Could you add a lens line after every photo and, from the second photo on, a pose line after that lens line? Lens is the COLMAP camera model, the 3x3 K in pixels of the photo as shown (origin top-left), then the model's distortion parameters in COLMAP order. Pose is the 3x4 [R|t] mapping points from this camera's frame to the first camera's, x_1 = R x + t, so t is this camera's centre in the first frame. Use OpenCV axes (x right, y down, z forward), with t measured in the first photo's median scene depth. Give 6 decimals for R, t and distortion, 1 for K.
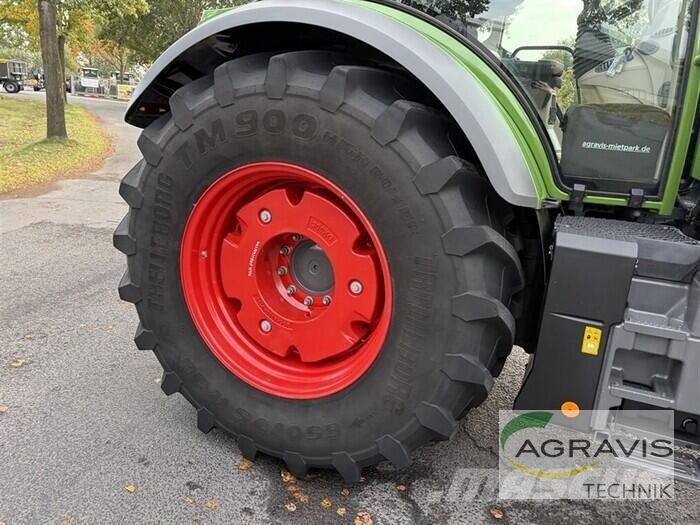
lens RADIAL K [[529.4, 0, 350.0], [0, 529.4, 262.5], [0, 0, 1]] dist [0.079931, -0.120748]
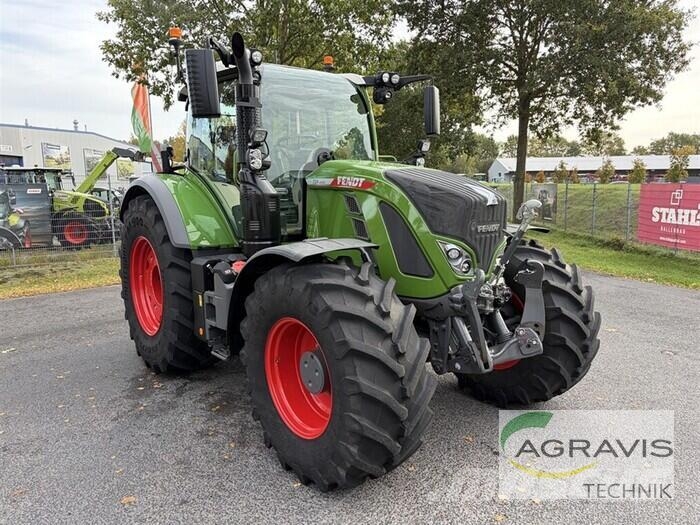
lens RADIAL K [[529.4, 0, 350.0], [0, 529.4, 262.5], [0, 0, 1]] dist [0.079931, -0.120748]
pose [[0.876922, -0.027613, -0.479838, 1.984196], [-0.047847, 0.988374, -0.144318, 0.261029], [0.478245, 0.149514, 0.865406, -0.730324]]
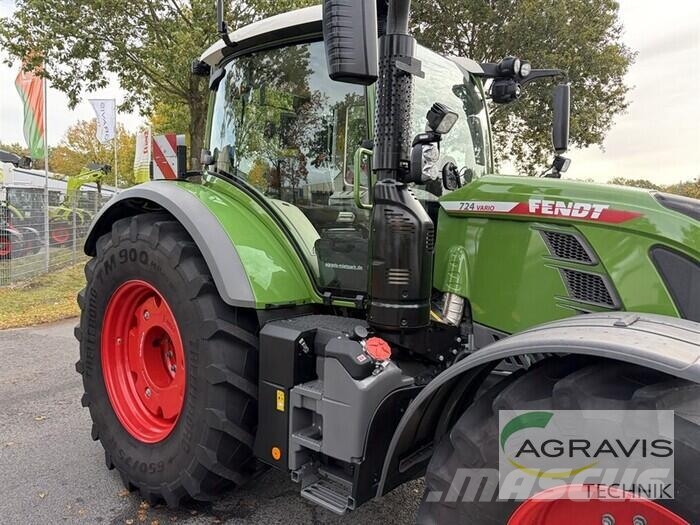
lens RADIAL K [[526.5, 0, 351.4], [0, 526.5, 265.6], [0, 0, 1]] dist [0.038312, -0.007193]
pose [[0.958996, -0.022976, -0.282487, 0.917162], [-0.033389, 0.980609, -0.193107, 0.051543], [0.281446, 0.194621, 0.939633, -0.303051]]
